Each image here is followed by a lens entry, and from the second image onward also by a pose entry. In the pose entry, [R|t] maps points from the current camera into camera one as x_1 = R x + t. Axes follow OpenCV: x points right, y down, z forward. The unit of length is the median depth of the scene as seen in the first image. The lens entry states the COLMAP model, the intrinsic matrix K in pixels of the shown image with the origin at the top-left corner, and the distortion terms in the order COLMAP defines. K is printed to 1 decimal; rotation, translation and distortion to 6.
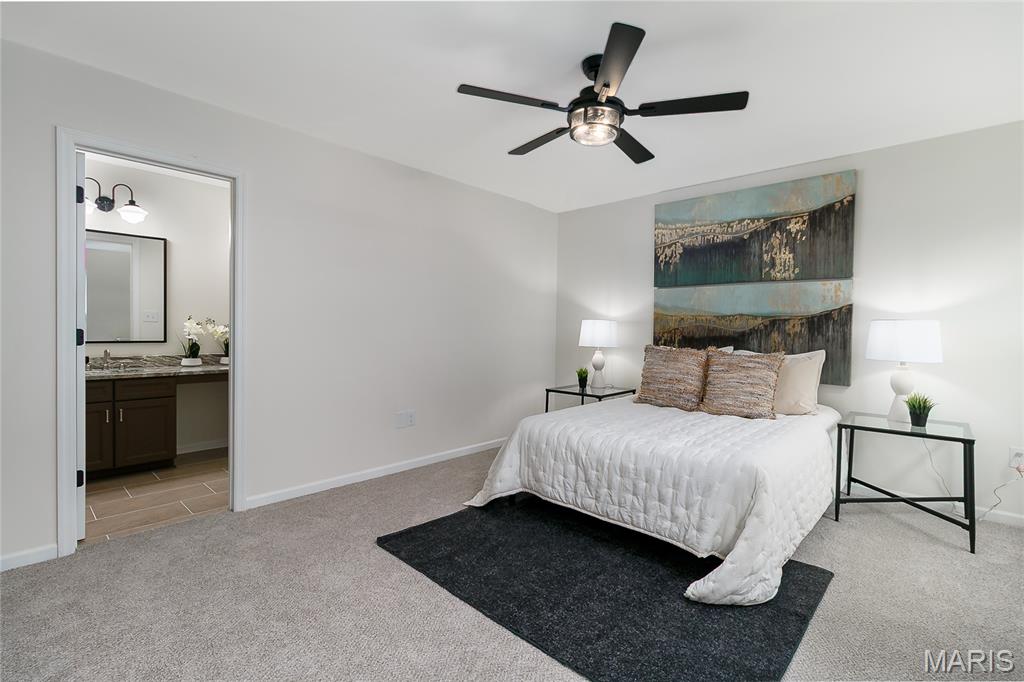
lens RADIAL K [[492.2, 0, 514.5], [0, 492.2, 337.3], [0, 0, 1]] dist [0.002461, 0.000660]
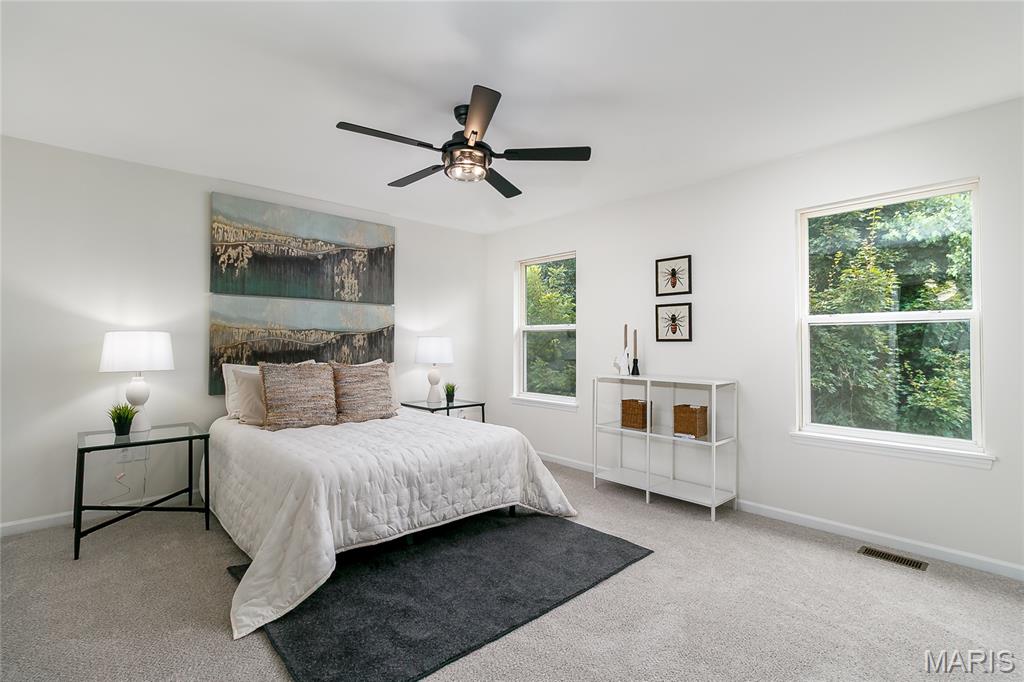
lens RADIAL K [[492.2, 0, 519.5], [0, 492.2, 342.6], [0, 0, 1]] dist [0.002461, 0.000660]
pose [[0.027834, -0.006811, 0.999589, -0.596212], [0.017402, 0.999829, 0.006328, -0.017246], [-0.999461, 0.017218, 0.027947, 0.544527]]
